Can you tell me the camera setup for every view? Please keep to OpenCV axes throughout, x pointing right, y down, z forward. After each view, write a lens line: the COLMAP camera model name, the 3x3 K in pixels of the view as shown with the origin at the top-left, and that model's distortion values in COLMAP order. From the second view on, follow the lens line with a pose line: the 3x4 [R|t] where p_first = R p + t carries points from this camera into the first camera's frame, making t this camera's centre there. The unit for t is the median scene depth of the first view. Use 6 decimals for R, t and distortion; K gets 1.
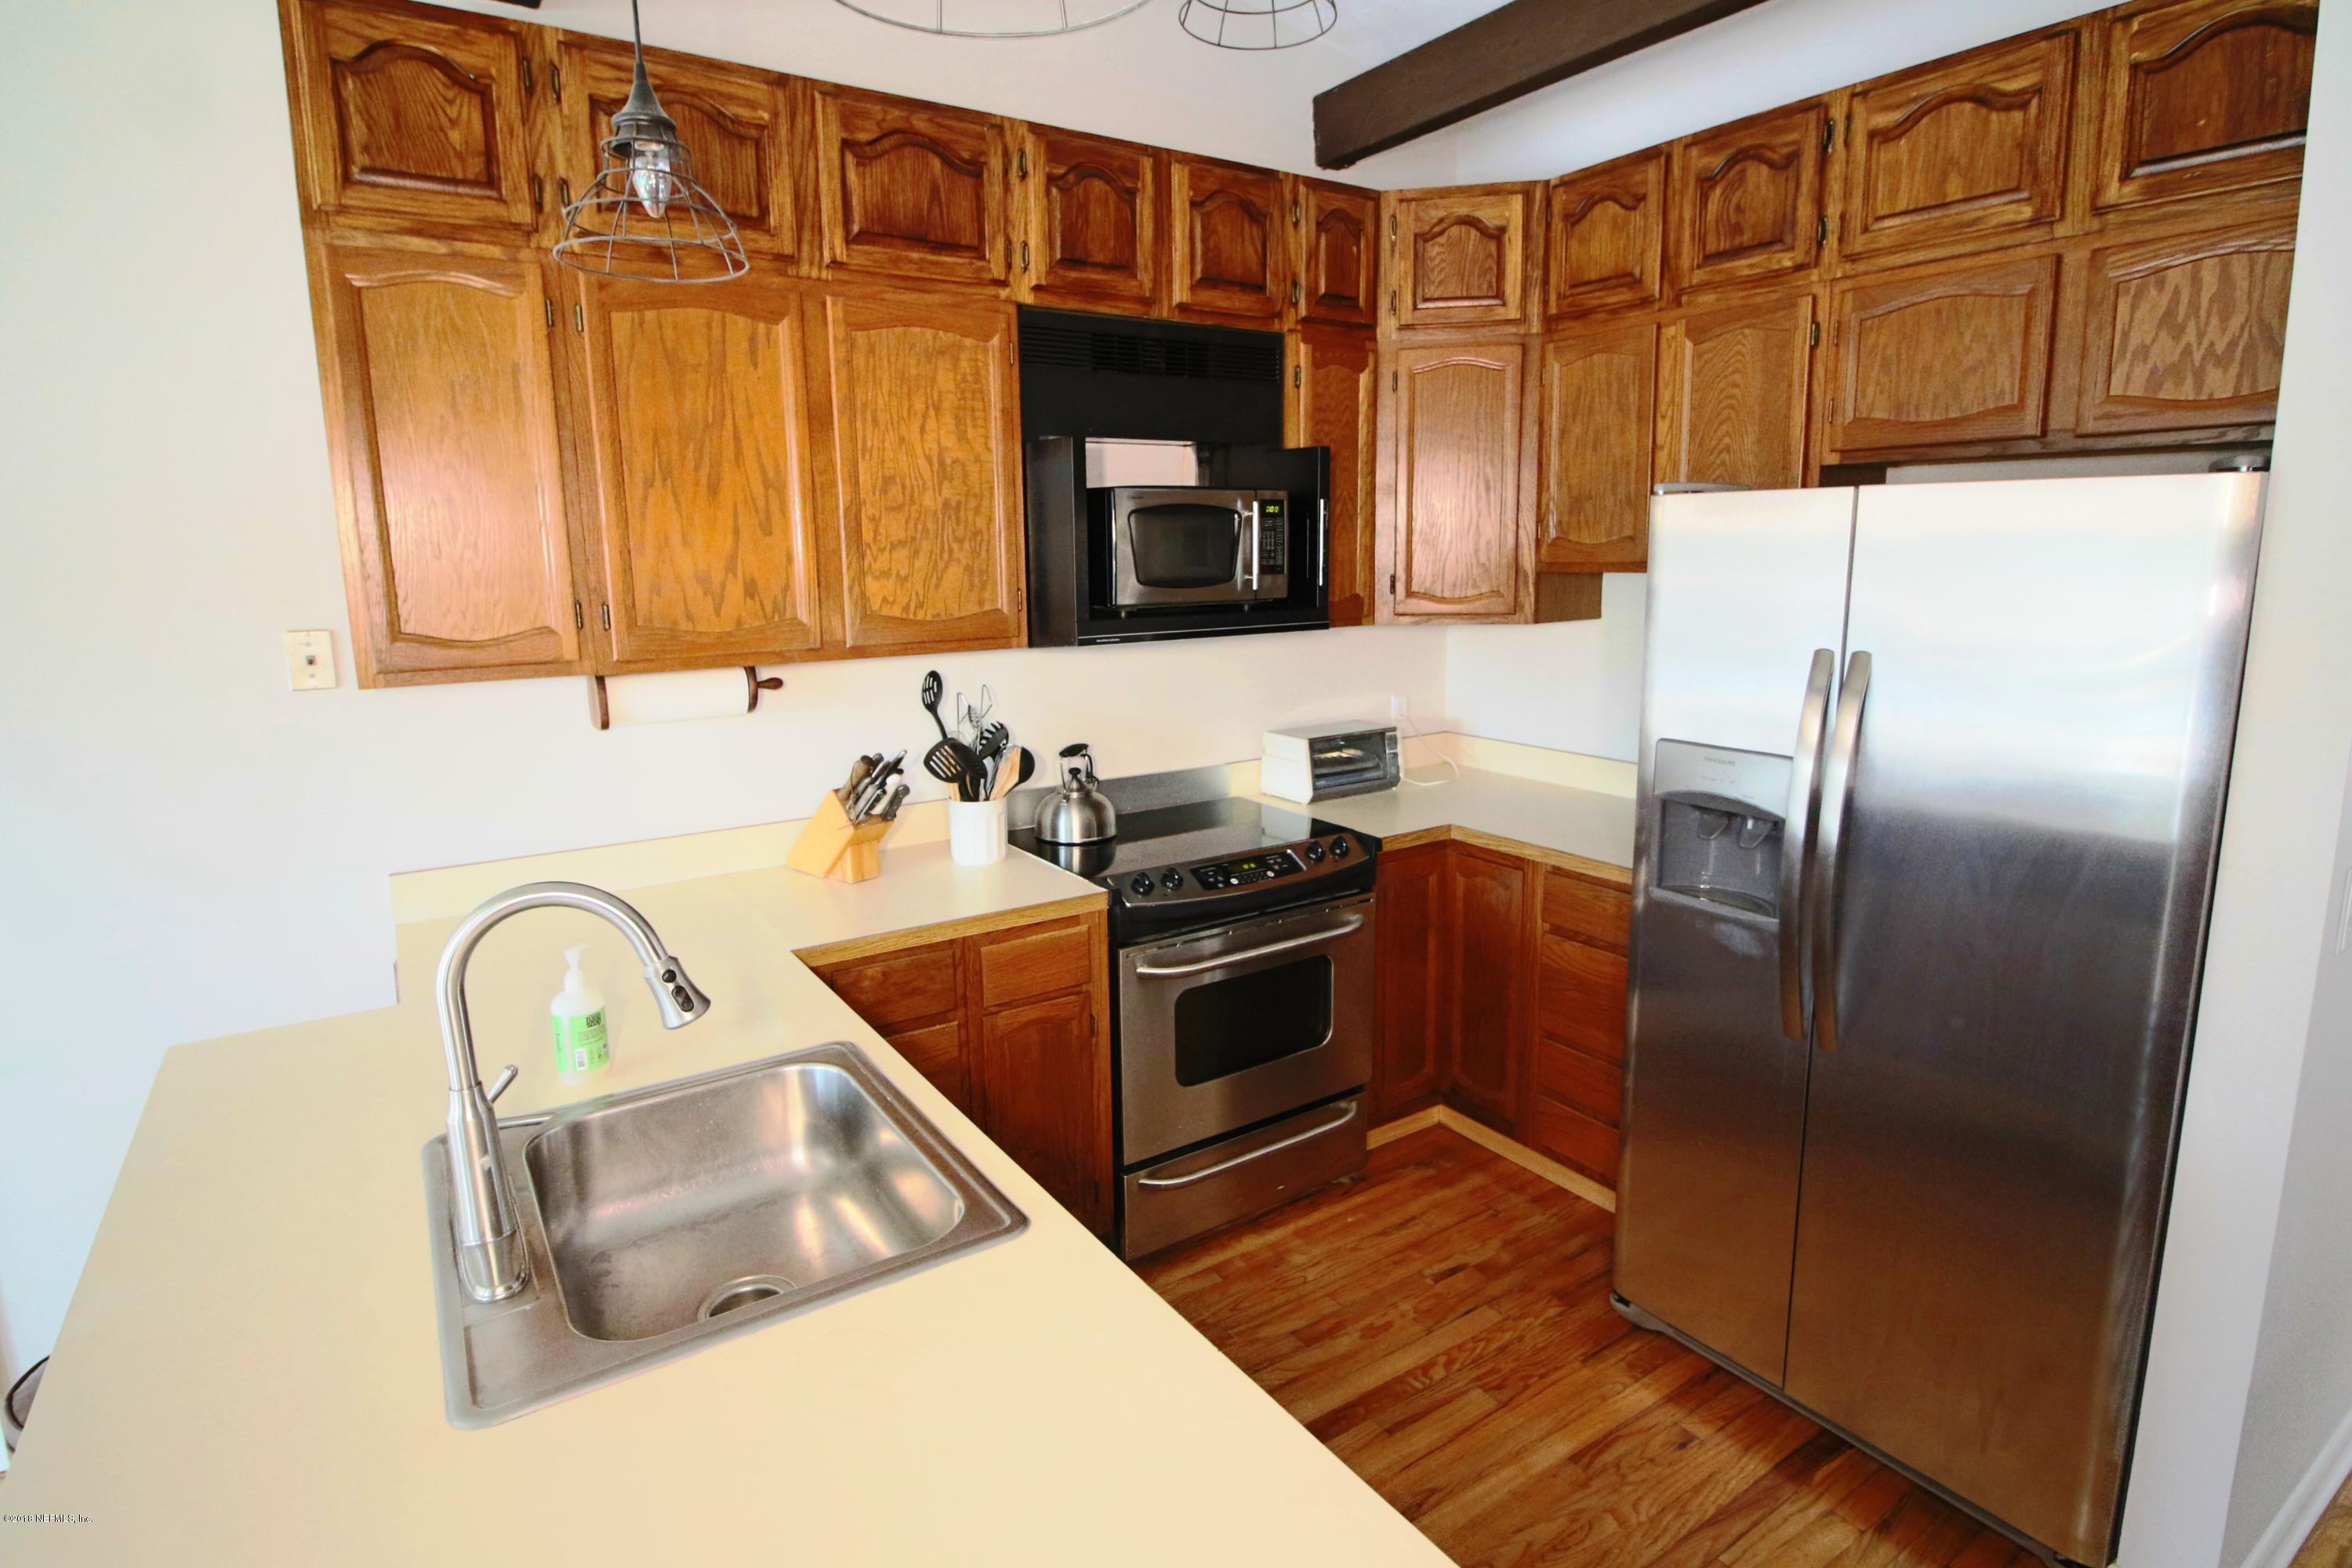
lens RADIAL K [[1208.2, 0, 1180.5], [0, 1208.2, 746.0], [0, 0, 1]] dist [0.003403, -0.018028]
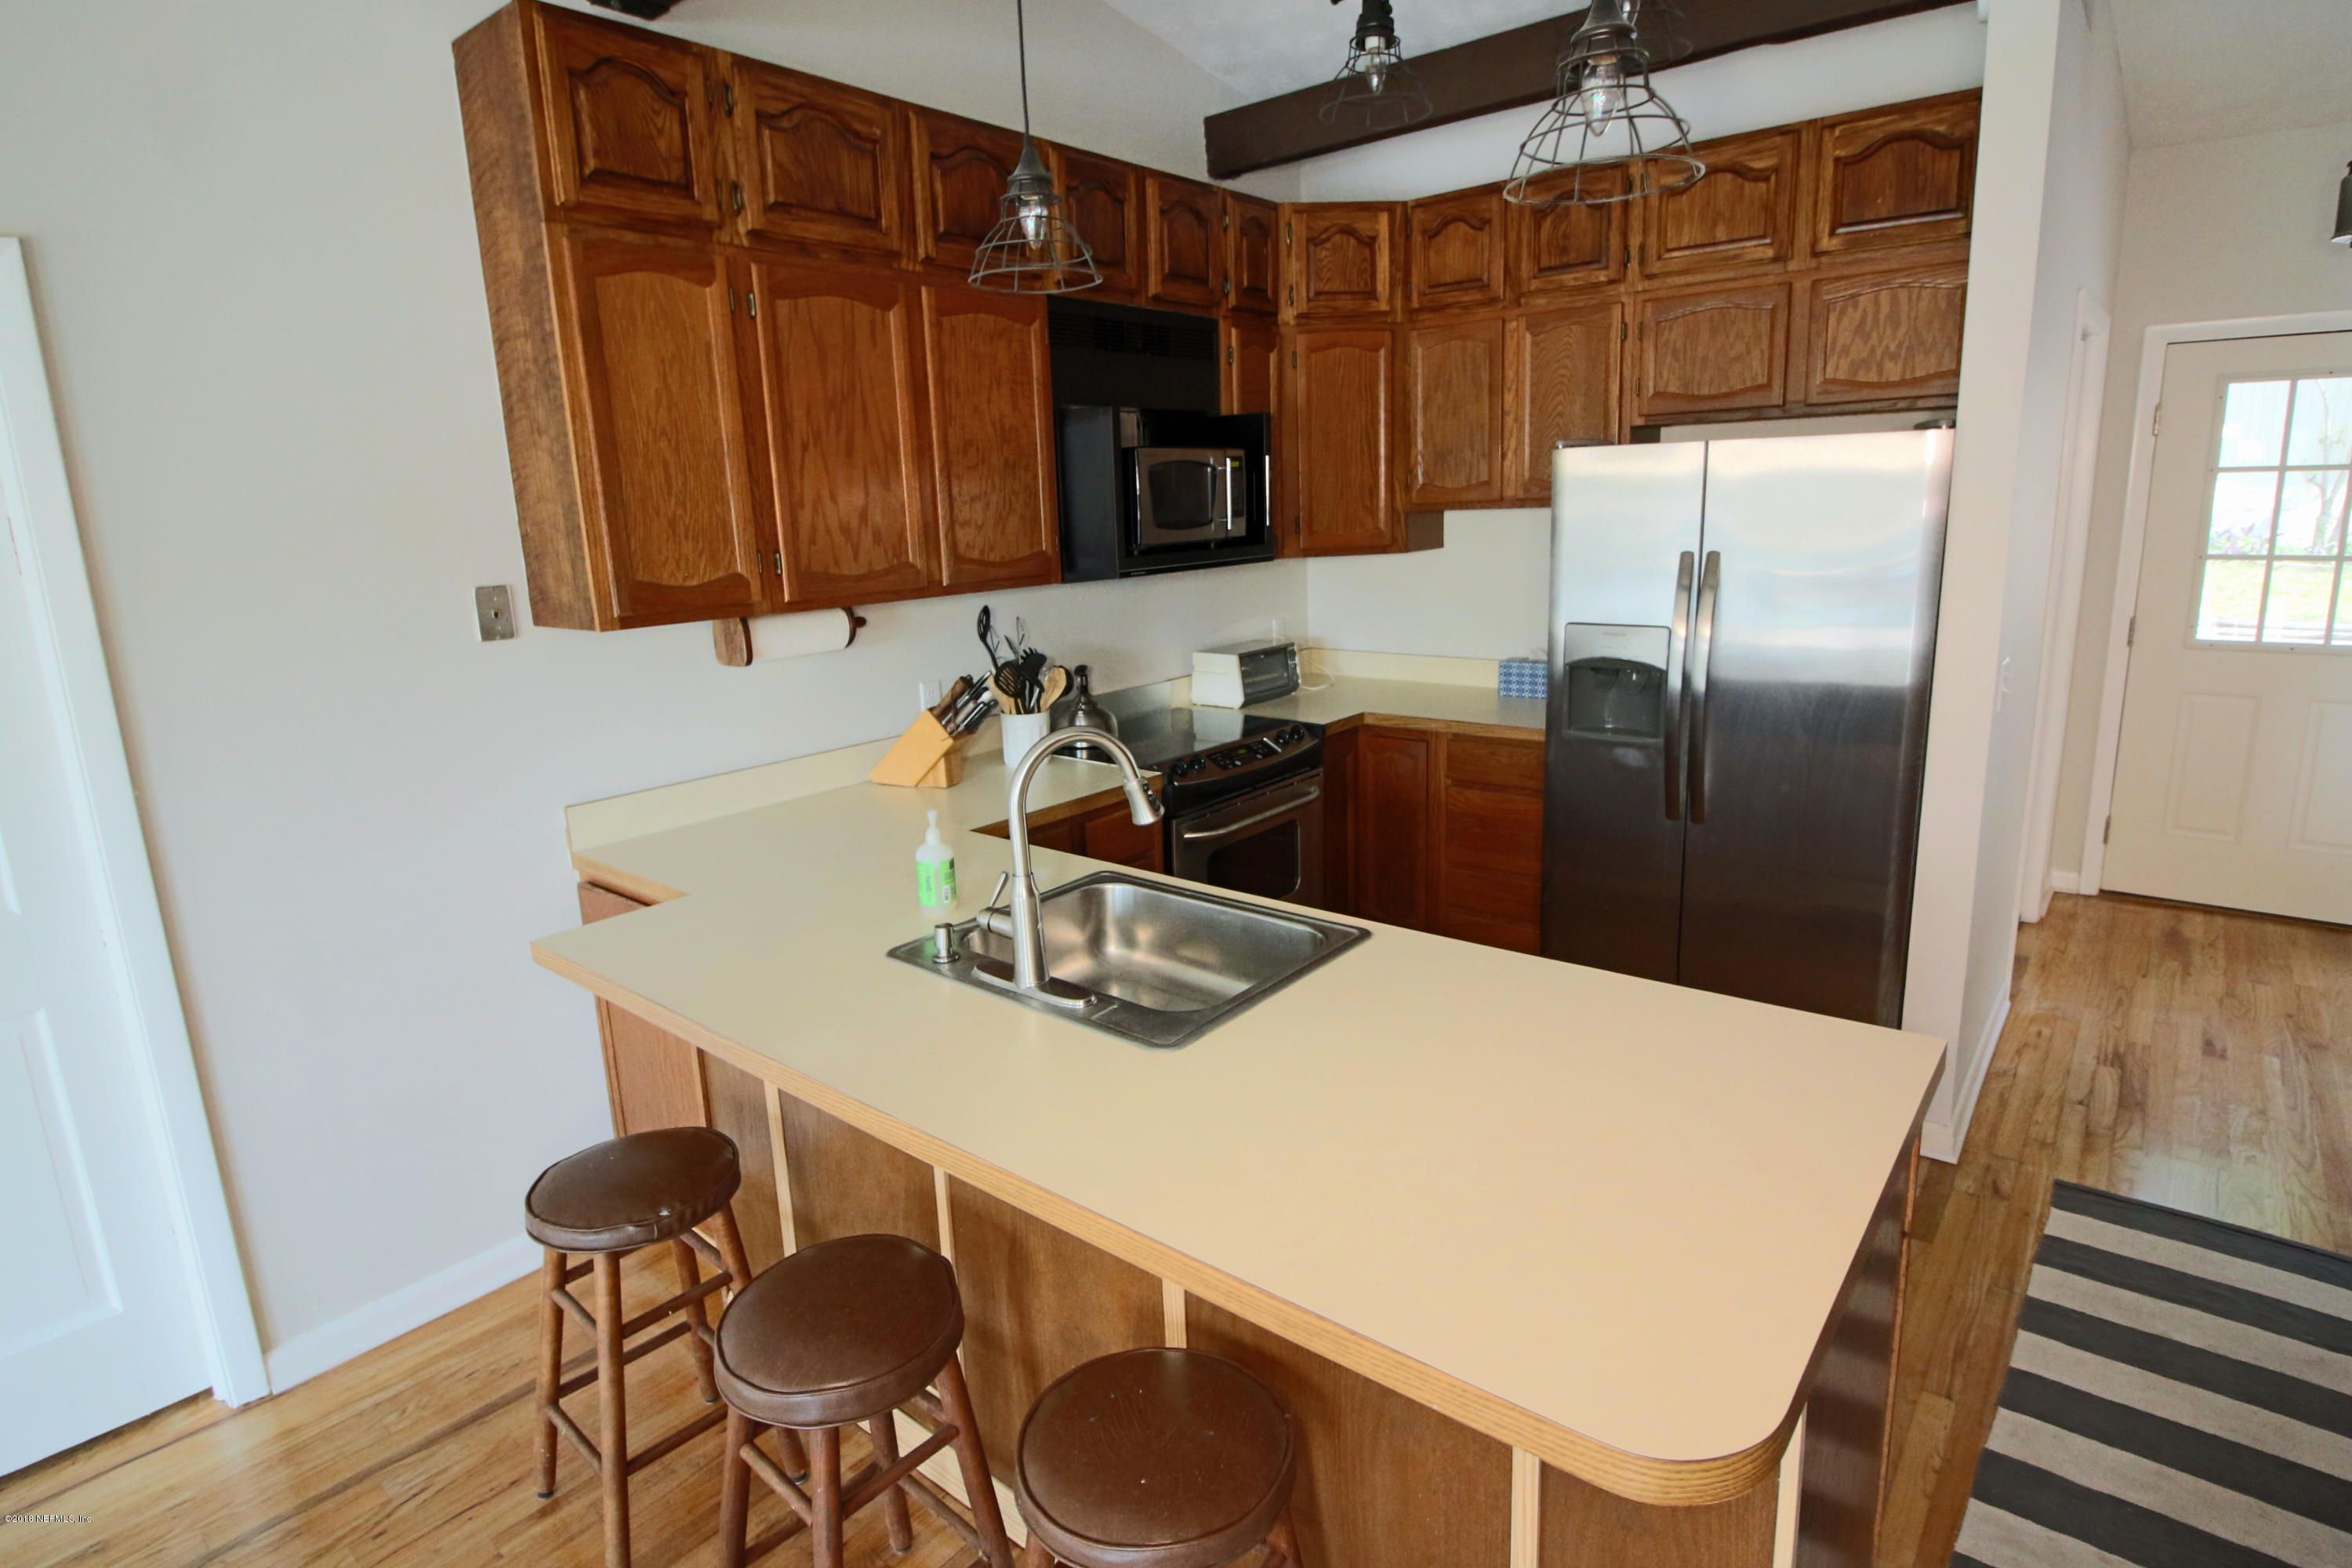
lens RADIAL K [[1208.2, 0, 1180.5], [0, 1208.2, 746.0], [0, 0, 1]] dist [0.003403, -0.018028]
pose [[0.956853, -0.079242, 0.279559, -0.392668], [0.070469, 0.996658, 0.041311, 0.041783], [-0.281898, -0.019828, 0.959239, -0.201209]]
